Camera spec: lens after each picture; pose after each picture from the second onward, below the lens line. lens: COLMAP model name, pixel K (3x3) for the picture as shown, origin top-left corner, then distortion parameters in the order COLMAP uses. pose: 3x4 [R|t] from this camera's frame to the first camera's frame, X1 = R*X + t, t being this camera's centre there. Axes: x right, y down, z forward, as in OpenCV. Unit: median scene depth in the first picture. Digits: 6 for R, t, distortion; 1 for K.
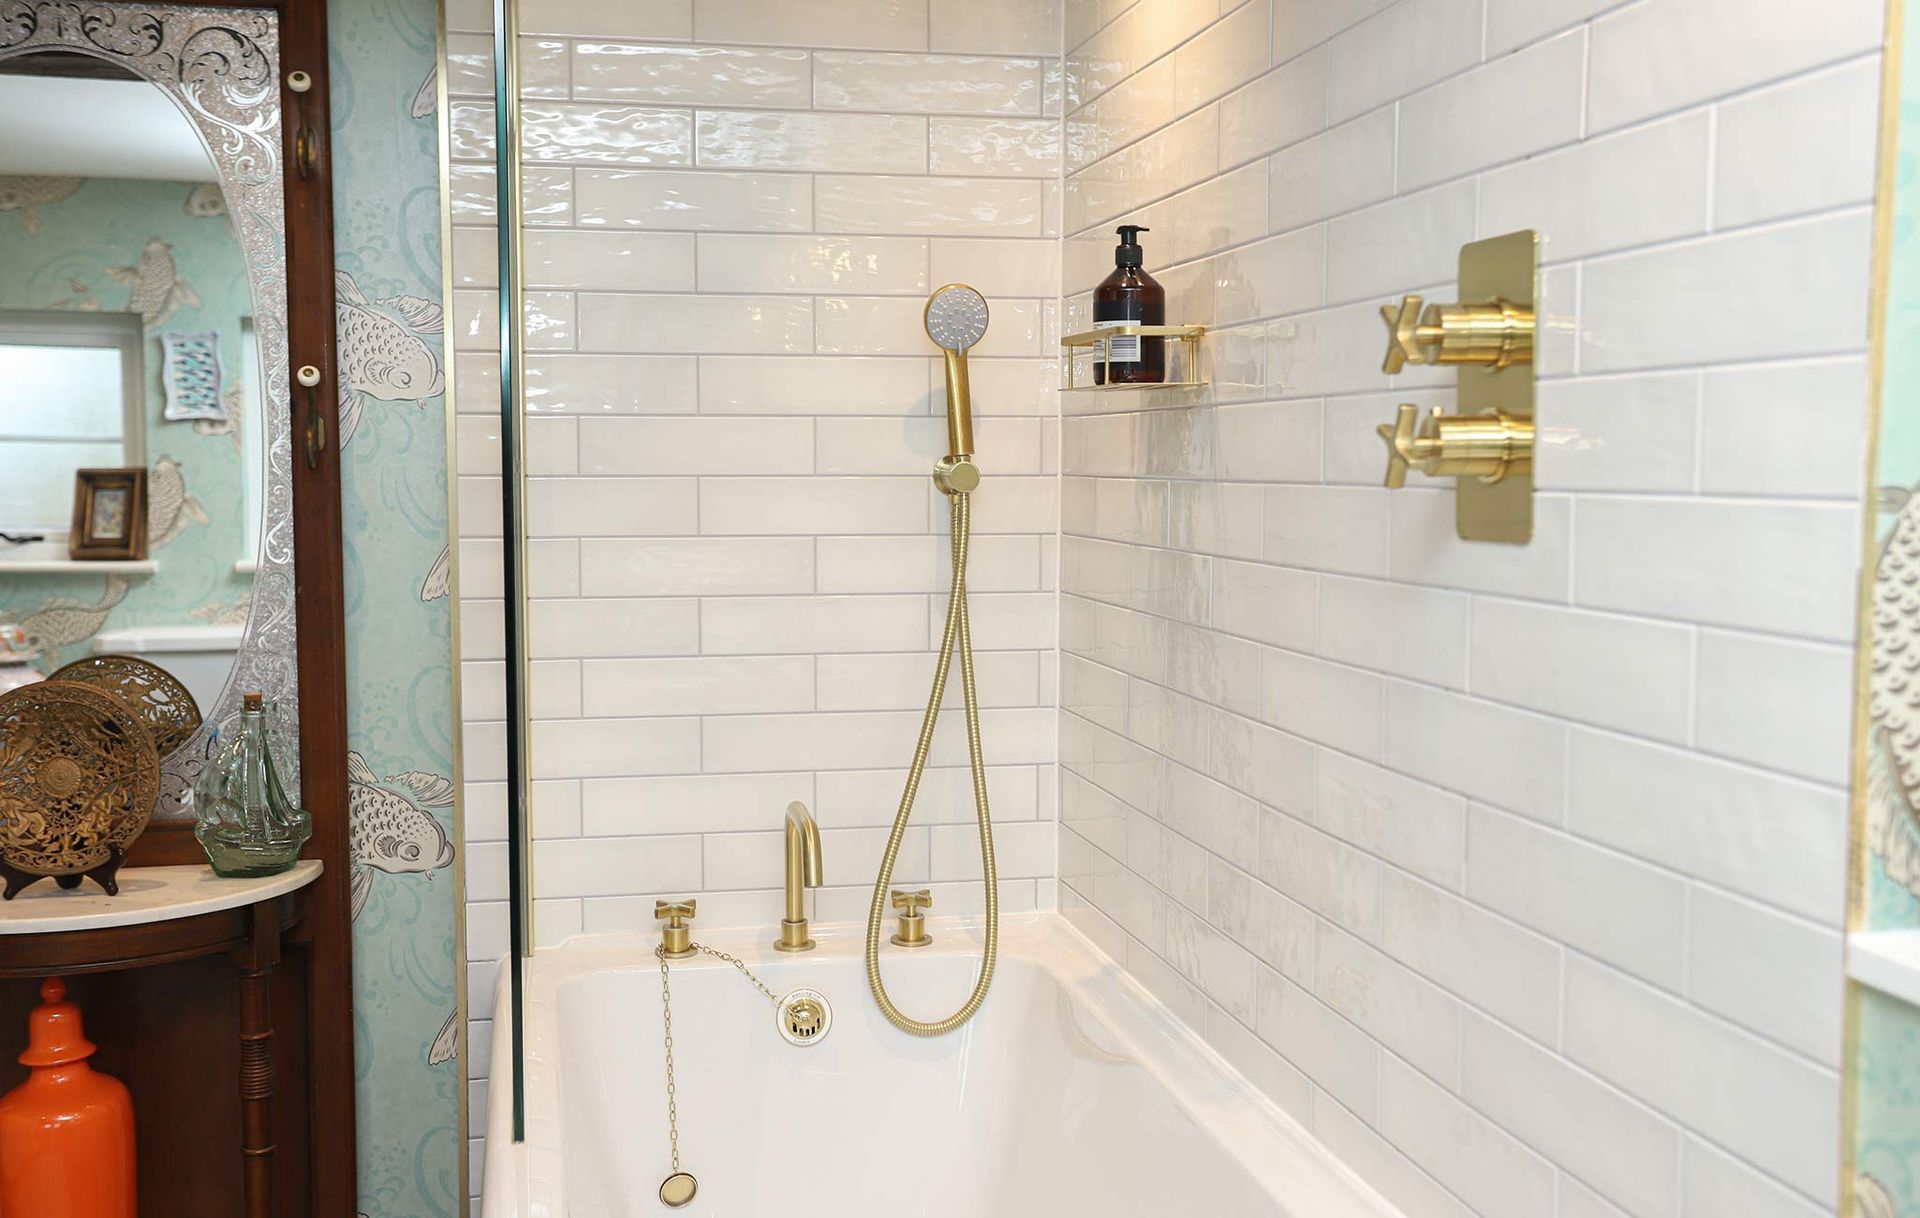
lens RADIAL K [[2045.8, 0, 960.0], [0, 2045.8, 609.0], [0, 0, 1]] dist [0.063928, 0.016190]
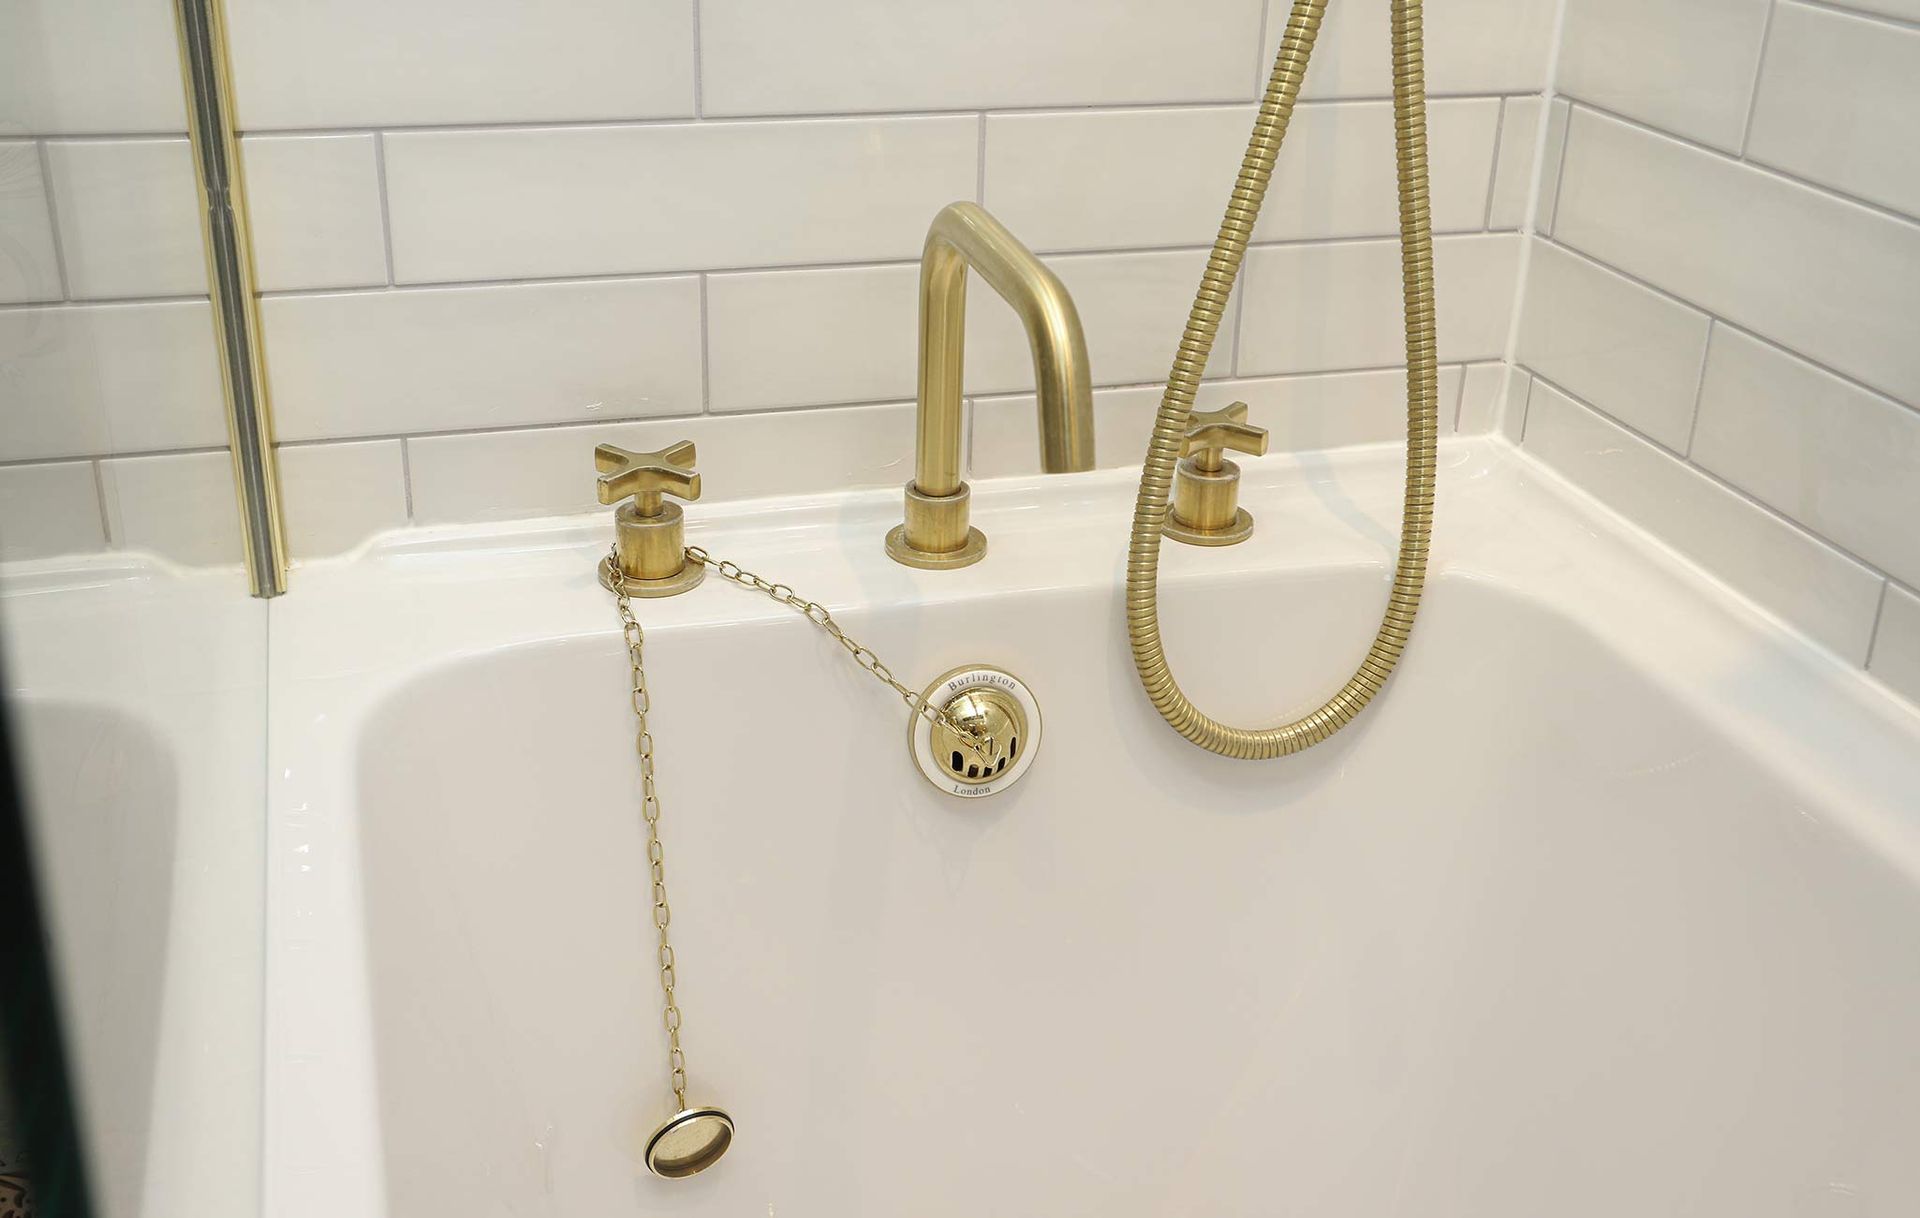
lens RADIAL K [[2013.0, 0, 860.9], [0, 2013.0, 601.9], [0, 0, 1]] dist [0.025910, 0.010006]
pose [[0.997832, -0.005819, 0.065548, -0.122540], [-0.017071, 0.939094, 0.343236, 0.037073], [-0.063553, -0.343611, 0.936959, 0.624815]]
